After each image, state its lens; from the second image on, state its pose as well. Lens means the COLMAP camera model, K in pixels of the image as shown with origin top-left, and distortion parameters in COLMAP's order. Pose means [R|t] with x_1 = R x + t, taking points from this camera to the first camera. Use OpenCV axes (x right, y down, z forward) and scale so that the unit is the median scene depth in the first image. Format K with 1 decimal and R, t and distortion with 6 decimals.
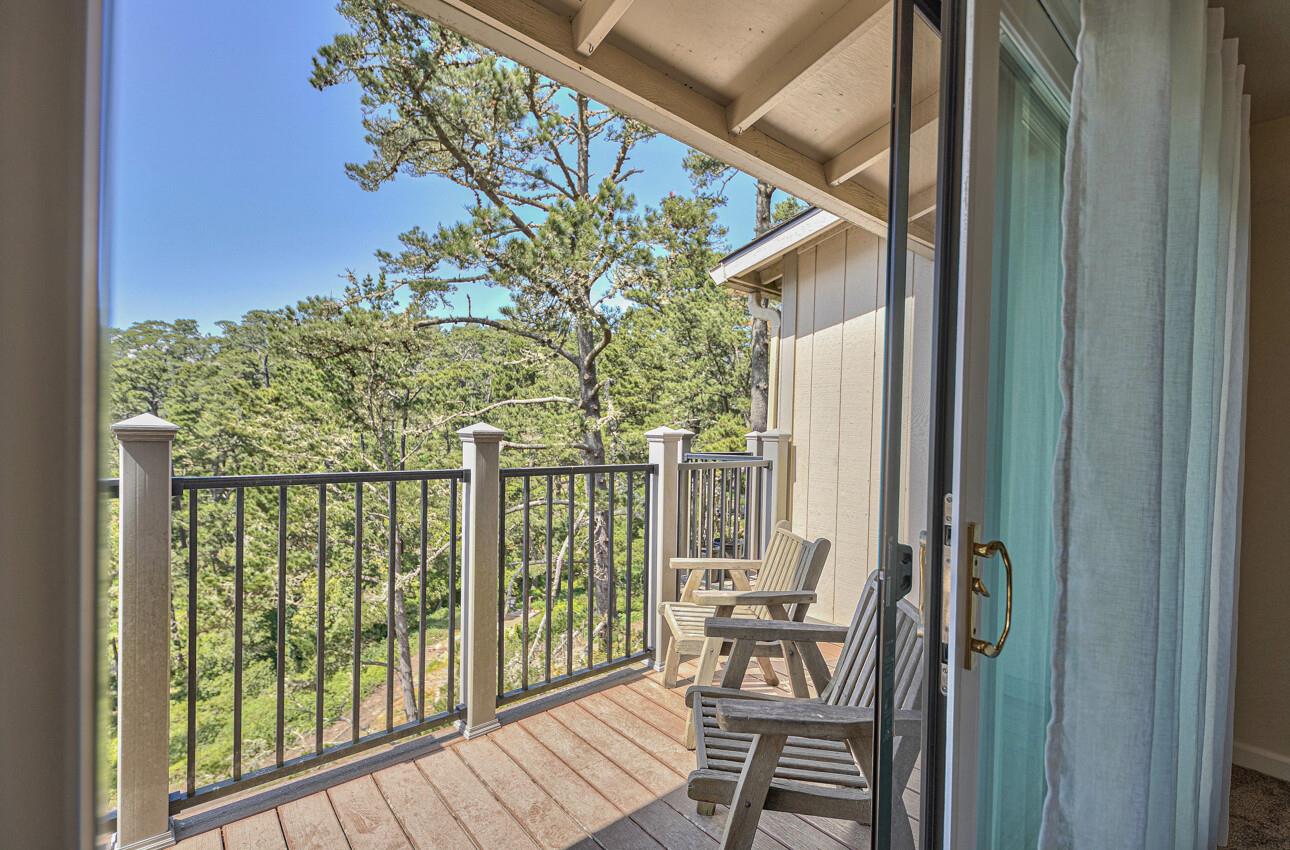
lens RADIAL K [[569.6, 0, 646.5], [0, 569.6, 440.7], [0, 0, 1]] dist [0.002992, 0.000278]
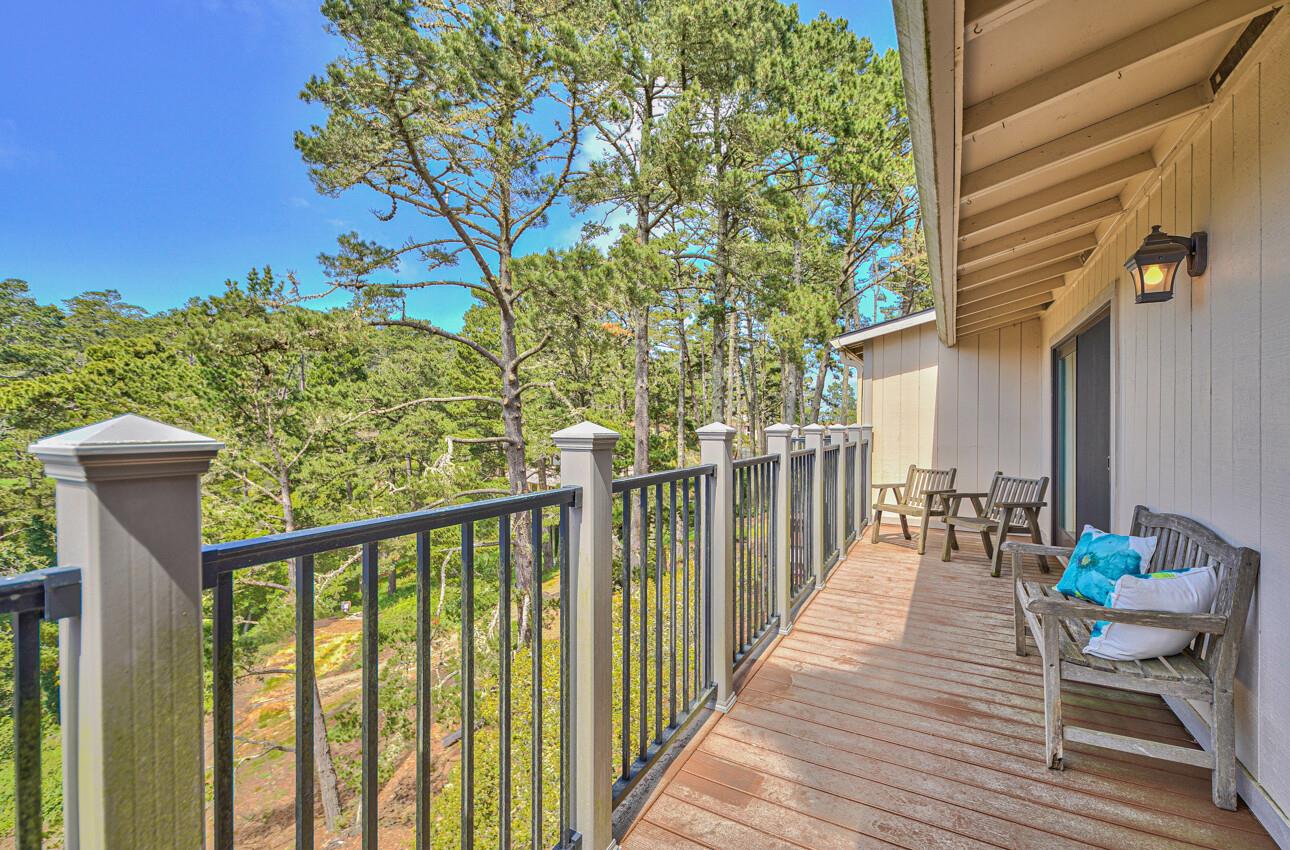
lens RADIAL K [[550.6, 0, 643.2], [0, 550.6, 425.8], [0, 0, 1]] dist [0.000834, 0.000032]
pose [[0.935054, -0.016250, 0.354133, -0.268488], [0.020761, 0.999744, -0.008943, -0.002836], [-0.353898, 0.015715, 0.935152, -0.117637]]
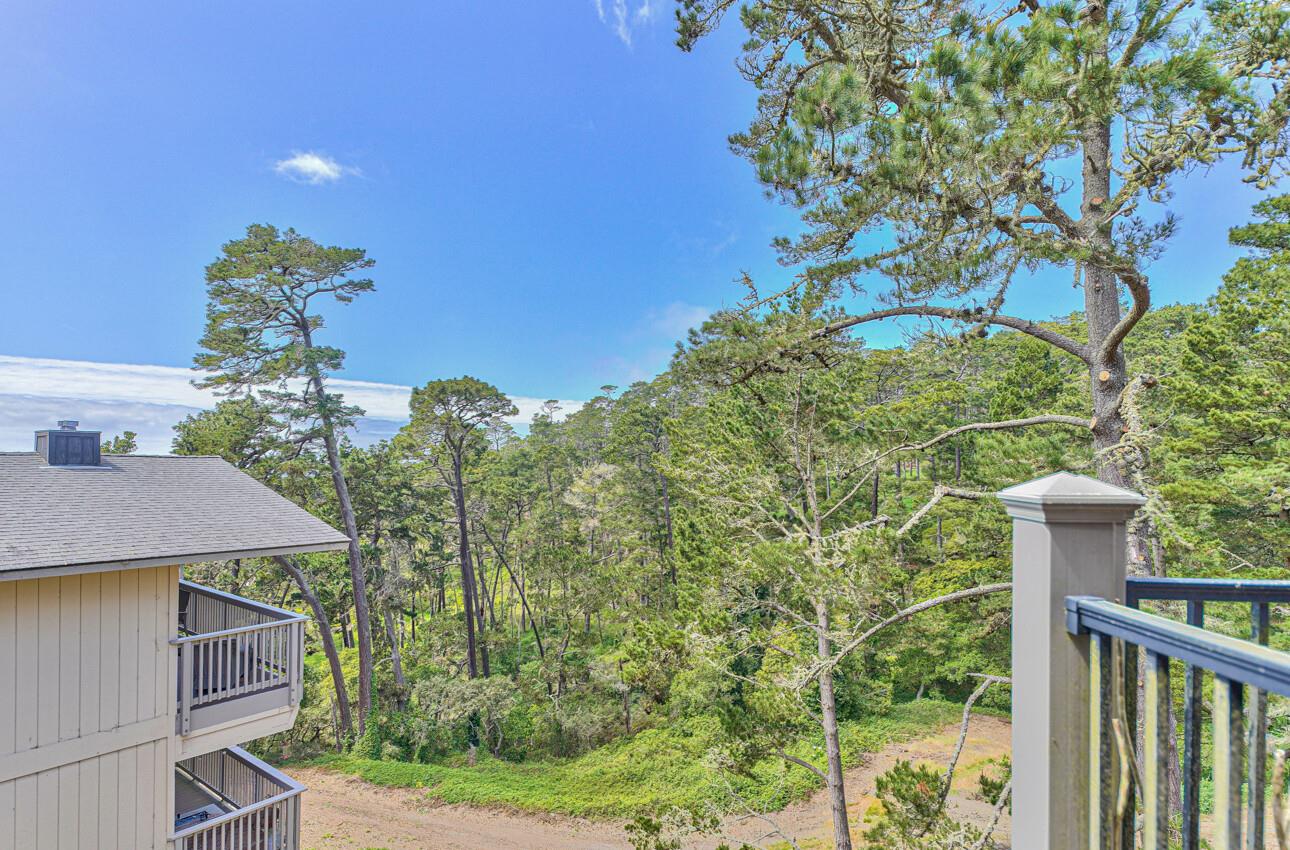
lens RADIAL K [[677.5, 0, 646.6], [0, 677.5, 467.5], [0, 0, 1]] dist [0.002396, 0.000196]
pose [[0.727307, -0.008050, -0.686266, 0.028520], [-0.006119, 0.999815, -0.018213, -0.005241], [0.686285, 0.017446, 0.727123, 0.201249]]
